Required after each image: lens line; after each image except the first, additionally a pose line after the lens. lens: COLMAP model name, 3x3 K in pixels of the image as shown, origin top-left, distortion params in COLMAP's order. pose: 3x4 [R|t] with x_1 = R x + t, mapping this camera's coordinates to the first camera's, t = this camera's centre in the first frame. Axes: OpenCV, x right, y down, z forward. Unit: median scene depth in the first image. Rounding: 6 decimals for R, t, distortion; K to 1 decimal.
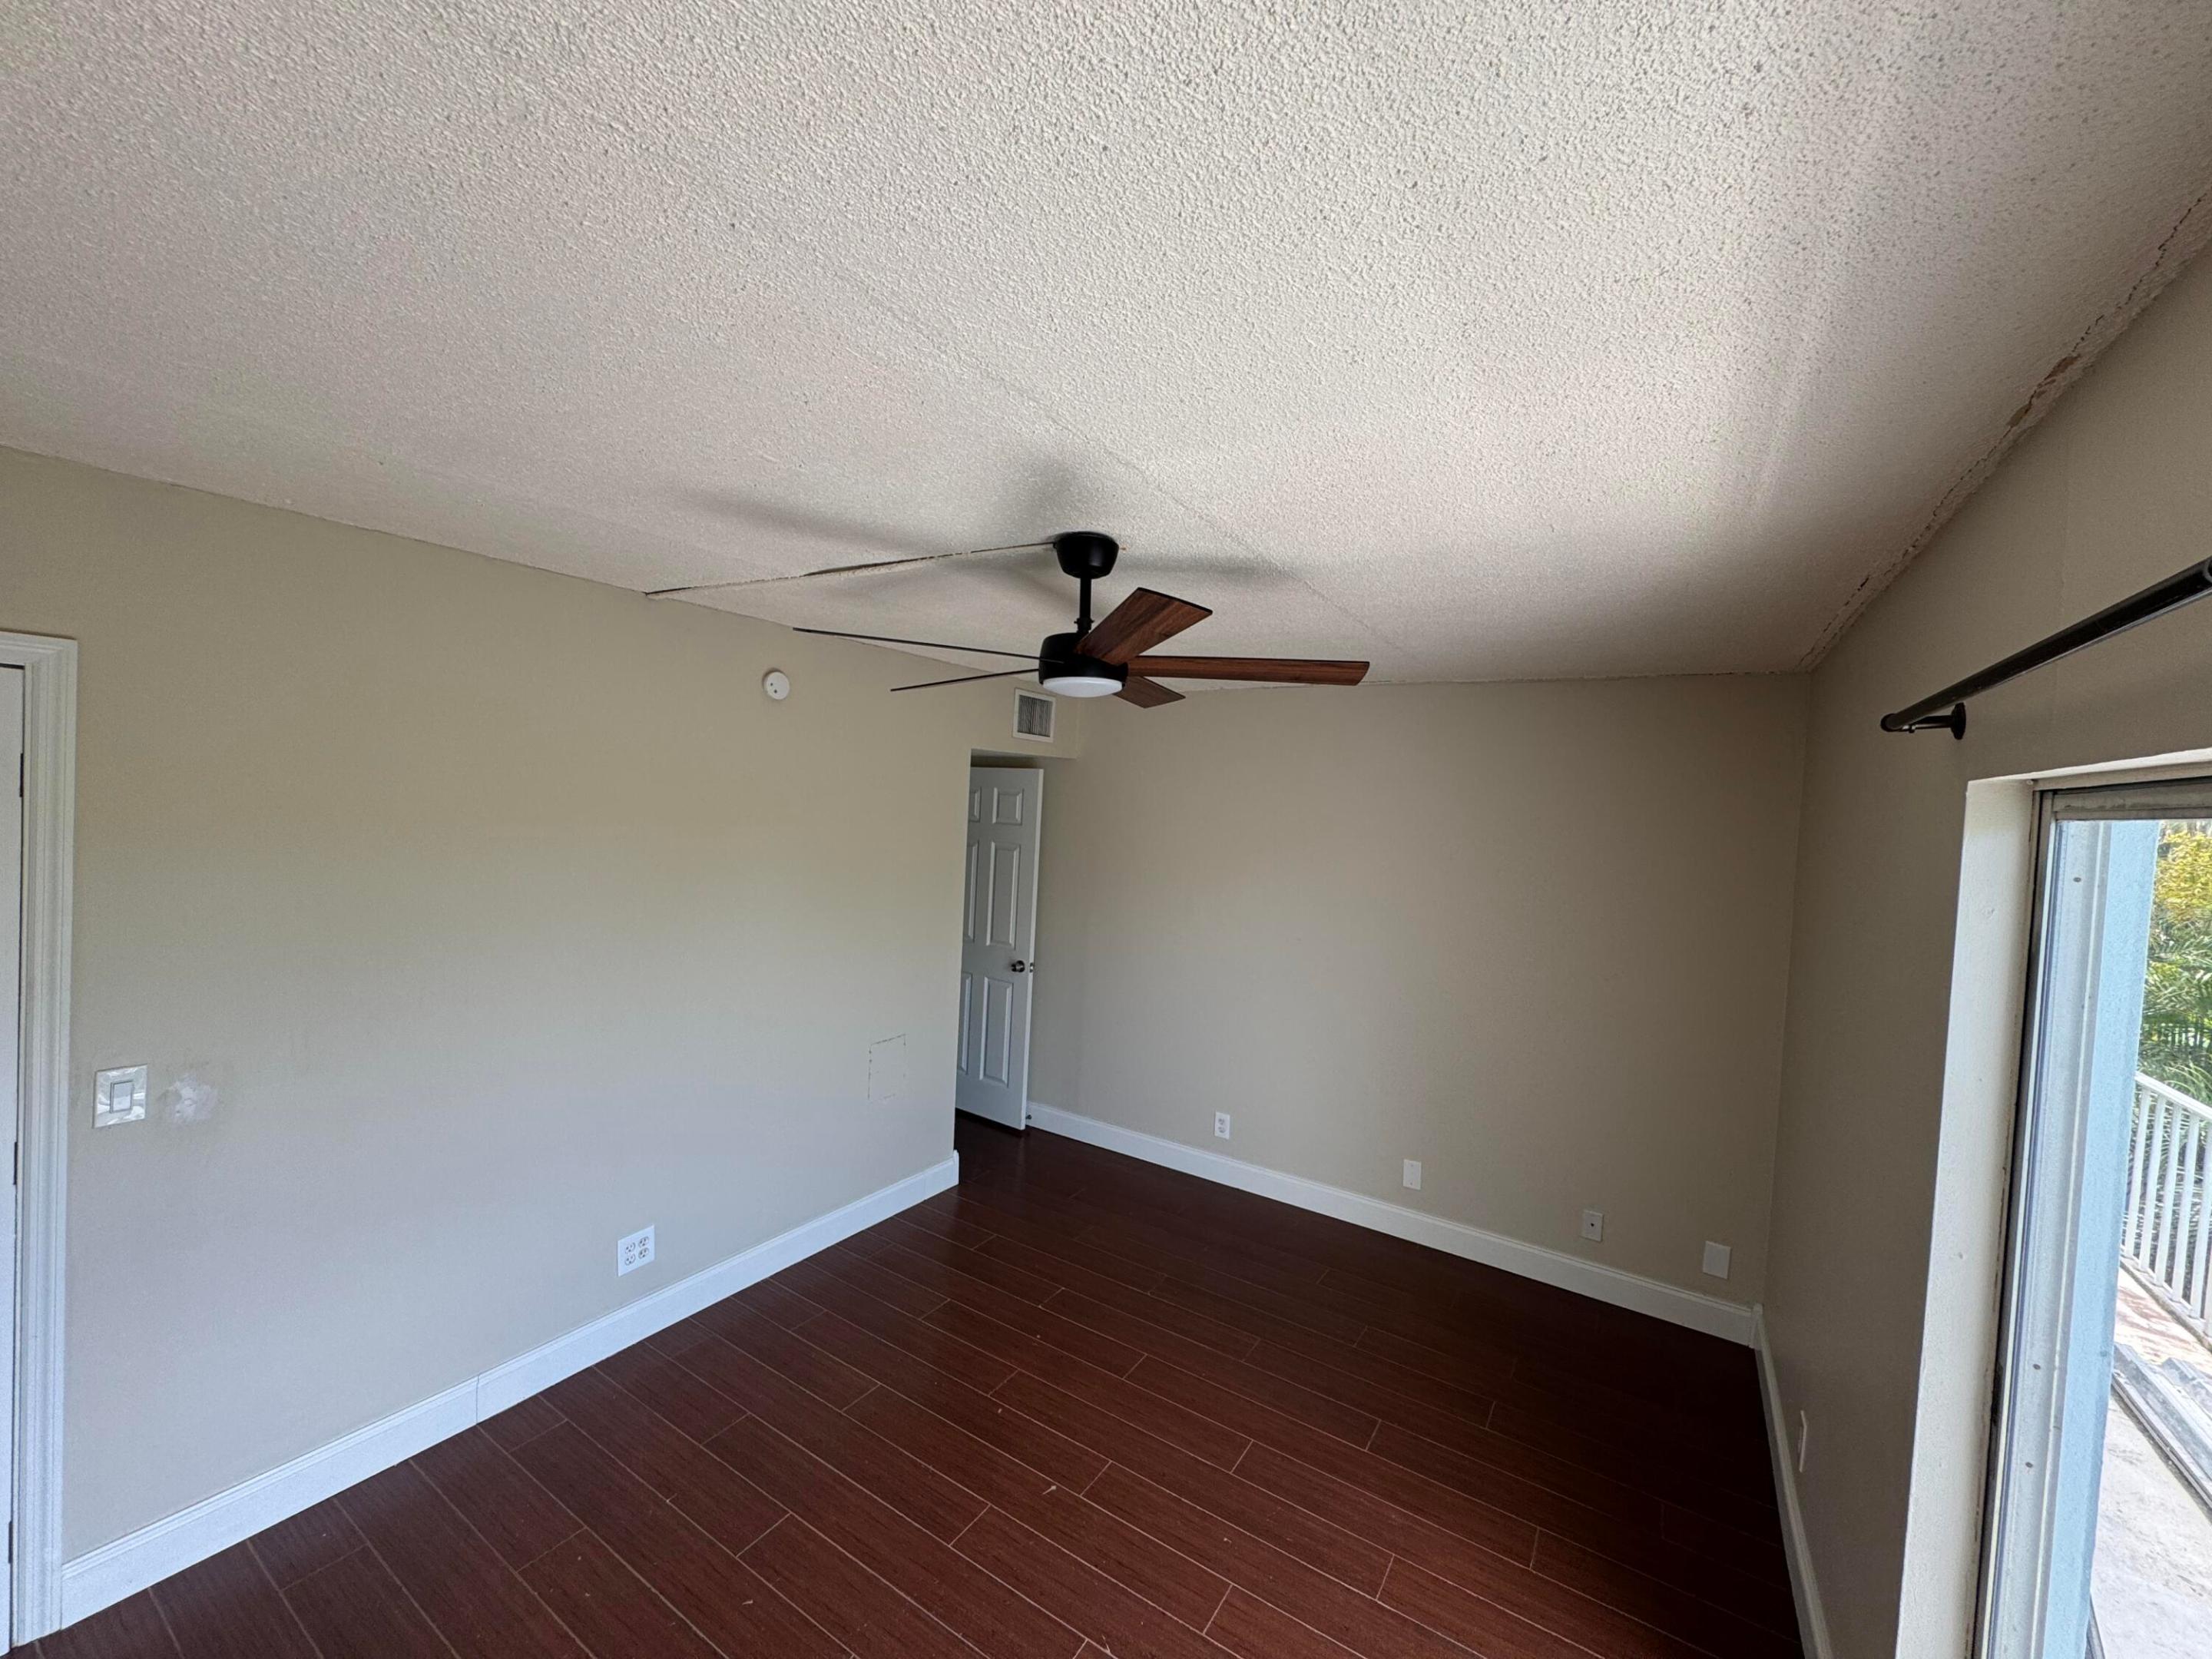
lens RADIAL K [[880.0, 0, 1107.0], [0, 880.0, 824.9], [0, 0, 1]] dist [0.000505, -0.000199]
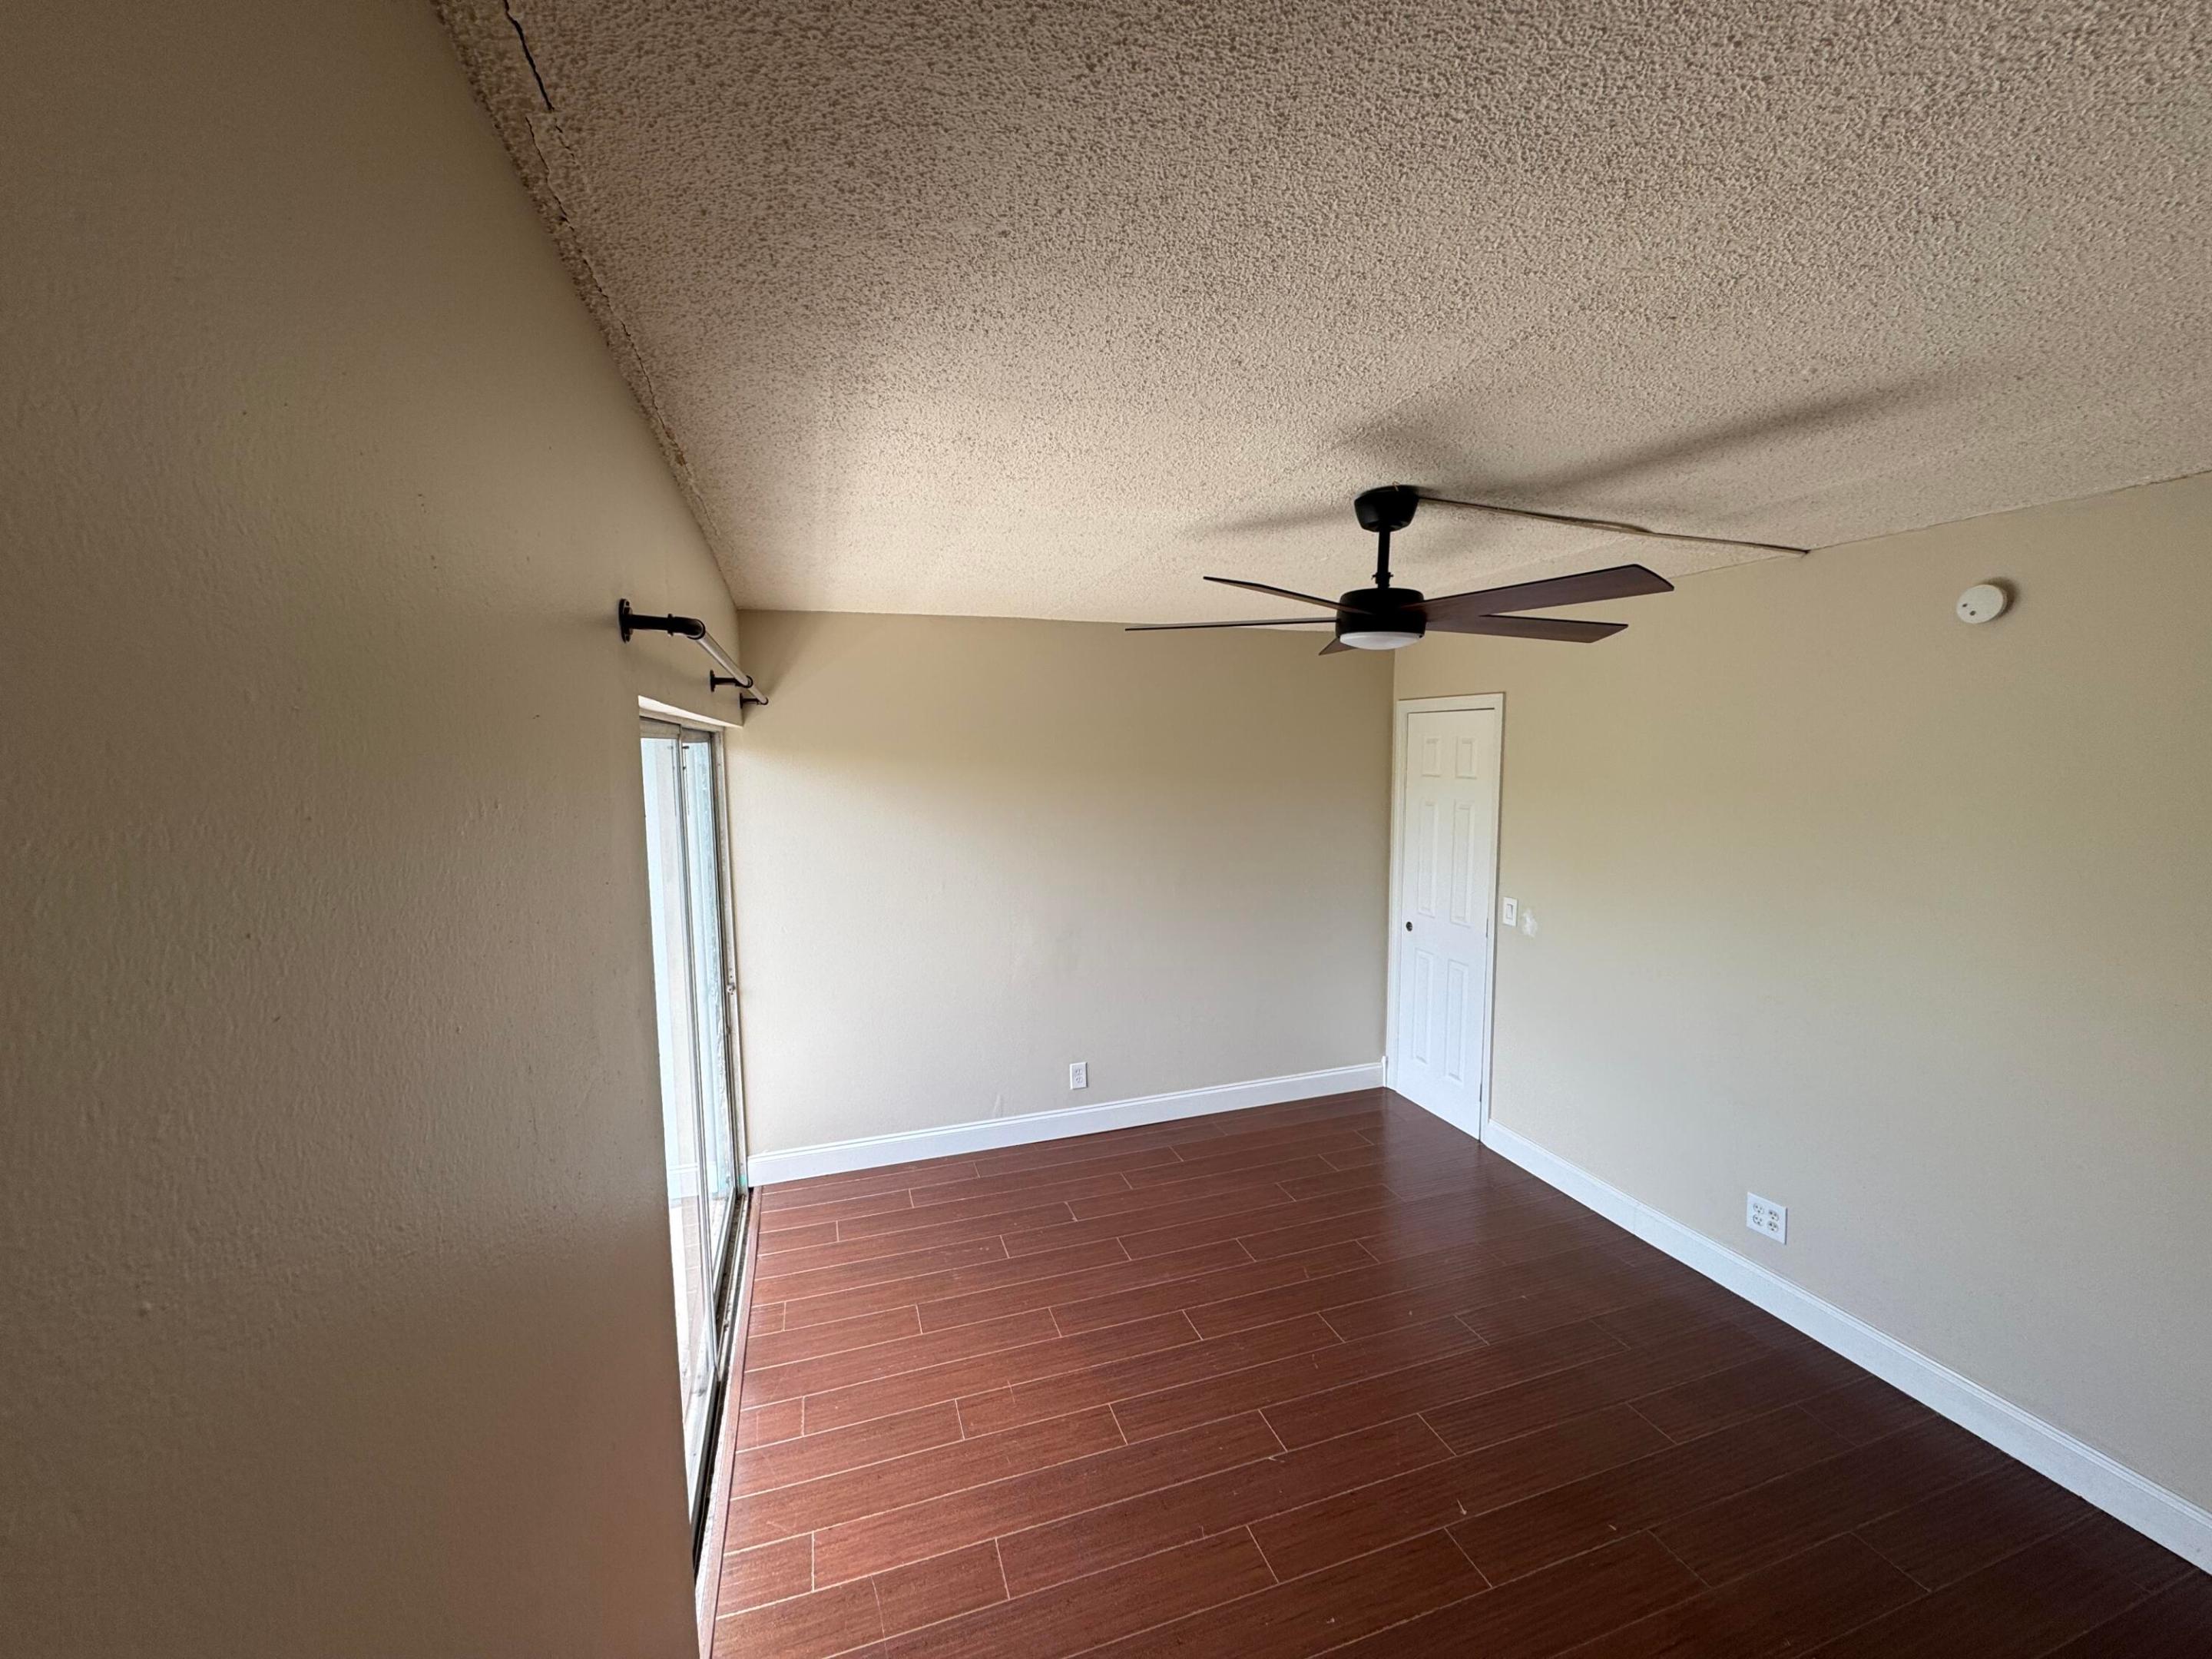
lens RADIAL K [[880.0, 0, 1107.0], [0, 880.0, 824.9], [0, 0, 1]] dist [0.000505, -0.000199]
pose [[-0.629282, 0.020861, -0.776897, 0.873187], [-0.049851, 0.996498, 0.067137, 0.011277], [0.775577, 0.080977, -0.626038, 1.249661]]
